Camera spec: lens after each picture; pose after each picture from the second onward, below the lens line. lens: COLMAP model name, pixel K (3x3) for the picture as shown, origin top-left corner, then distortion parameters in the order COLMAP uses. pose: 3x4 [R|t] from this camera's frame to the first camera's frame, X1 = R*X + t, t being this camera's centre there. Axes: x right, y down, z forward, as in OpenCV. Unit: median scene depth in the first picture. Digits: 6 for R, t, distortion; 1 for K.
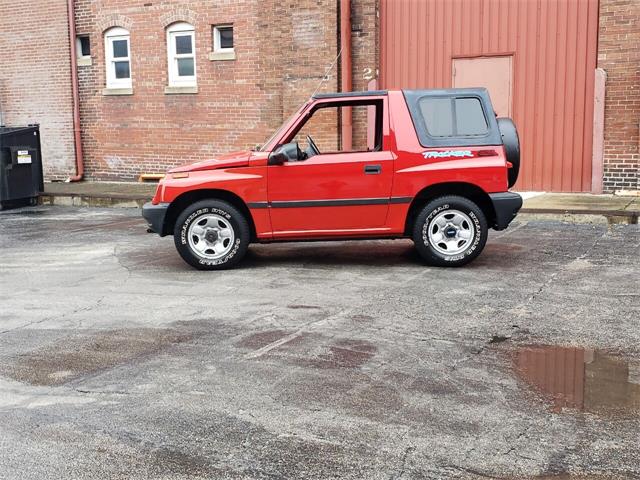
lens RADIAL K [[828.5, 0, 328.4], [0, 828.5, 262.3], [0, 0, 1]] dist [0.088380, 0.000000]
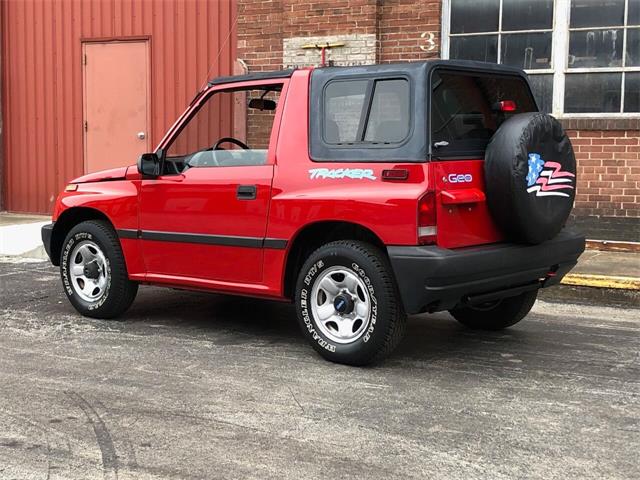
lens RADIAL K [[1019.7, 0, 284.8], [0, 1019.7, 227.2], [0, 0, 1]] dist [0.080677, 0.000000]
pose [[0.740555, 0.072879, -0.668033, 0.562791], [-0.113747, 0.993352, -0.017726, -0.069918], [0.662299, 0.089114, 0.743921, 0.409218]]
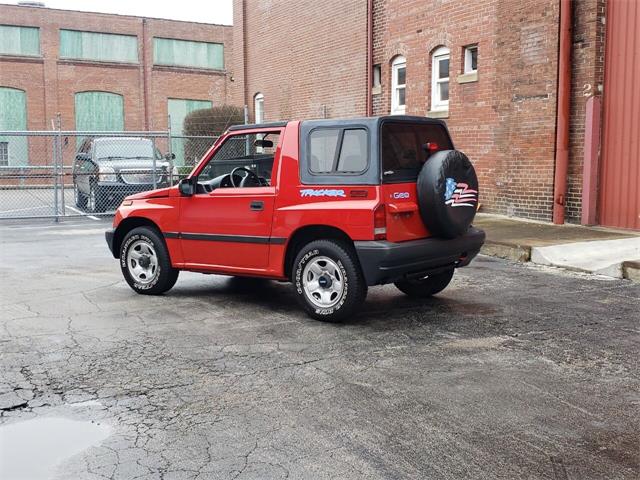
lens RADIAL K [[826.0, 0, 310.9], [0, 826.0, 247.0], [0, 0, 1]] dist [0.058271, 0.000000]
pose [[0.776673, 0.076867, -0.625196, 0.641201], [-0.099225, 0.995065, -0.000924, -0.066452], [0.622040, 0.062753, 0.780467, 0.294093]]
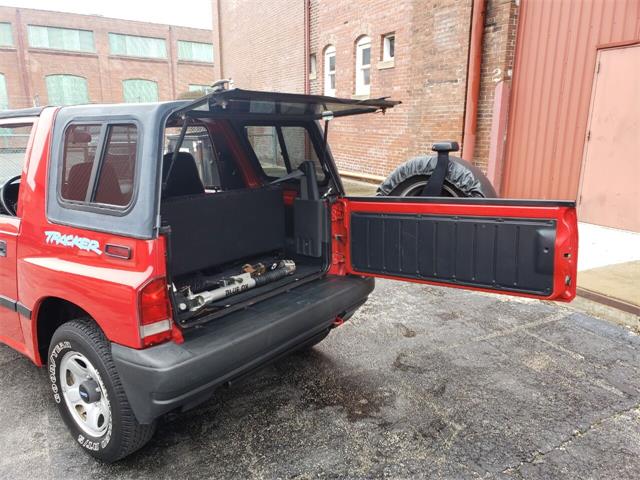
lens RADIAL K [[502.9, 0, 320.3], [0, 502.9, 244.6], [0, 0, 1]] dist [0.011891, 0.018235]
pose [[0.798197, 0.153743, -0.582448, 0.402959], [-0.102291, 0.987434, 0.120463, -0.166956], [0.593649, -0.036574, 0.803893, 0.795677]]
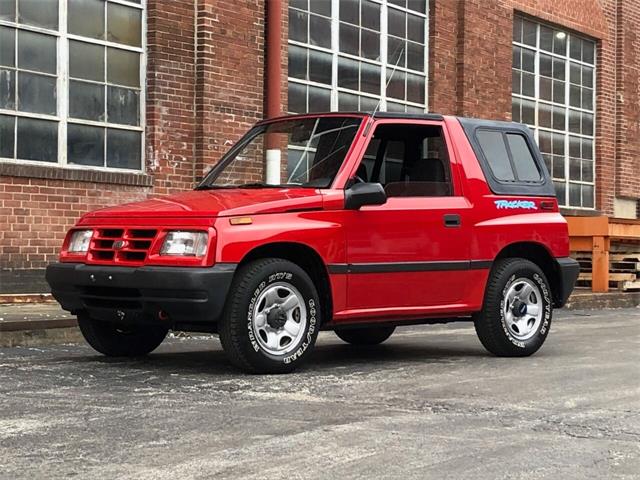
lens RADIAL K [[1478.8, 0, 326.8], [0, 1478.8, 234.9], [0, 0, 1]] dist [0.167230, 0.000000]
pose [[0.719095, 0.029131, 0.694301, -0.842957], [0.081066, 0.988783, -0.125448, 0.046557], [-0.690168, 0.146493, 0.708667, 0.167904]]
